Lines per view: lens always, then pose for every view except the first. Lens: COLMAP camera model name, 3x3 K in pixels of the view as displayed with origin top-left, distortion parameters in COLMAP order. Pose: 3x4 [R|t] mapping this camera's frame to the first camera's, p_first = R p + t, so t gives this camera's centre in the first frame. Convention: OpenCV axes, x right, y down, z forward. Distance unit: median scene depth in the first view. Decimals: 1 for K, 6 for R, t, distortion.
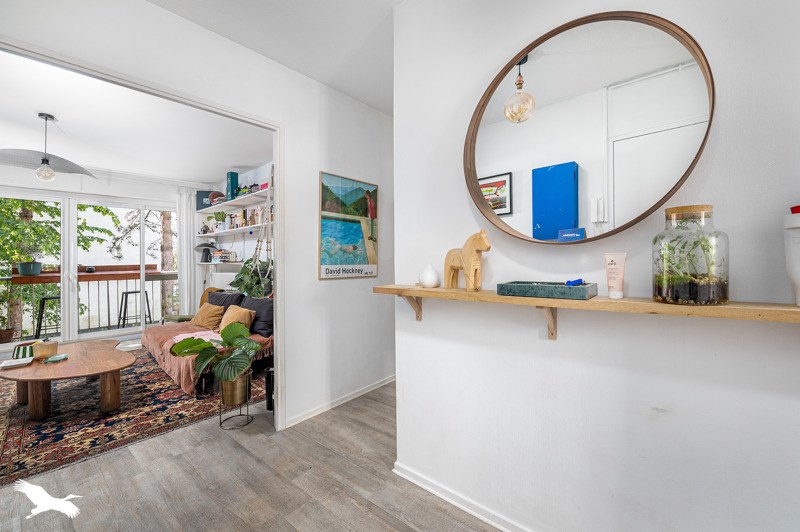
lens RADIAL K [[321.3, 0, 401.0], [0, 321.3, 256.6], [0, 0, 1]] dist [-0.026470, -0.000336]
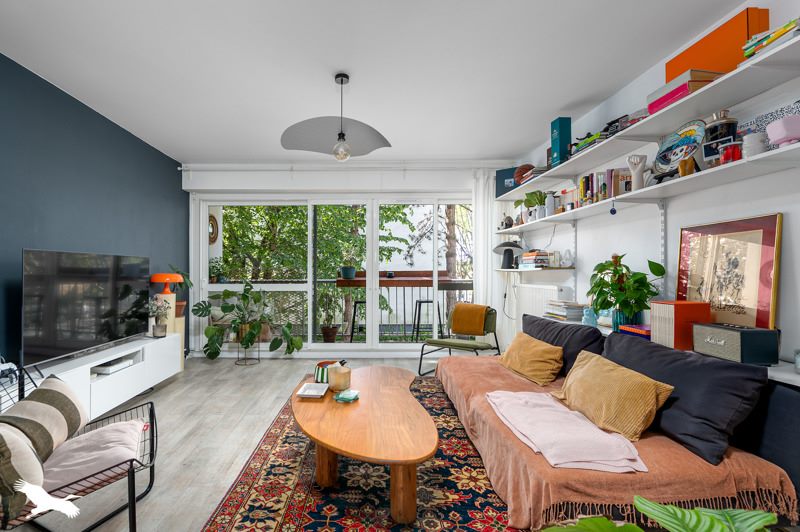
lens RADIAL K [[321.3, 0, 401.0], [0, 321.3, 256.6], [0, 0, 1]] dist [-0.026470, -0.000336]
pose [[0.723546, -0.013068, -0.690152, -0.299057], [-0.005437, 0.999682, -0.024629, 0.010583], [0.690254, 0.021573, 0.723245, 0.321538]]
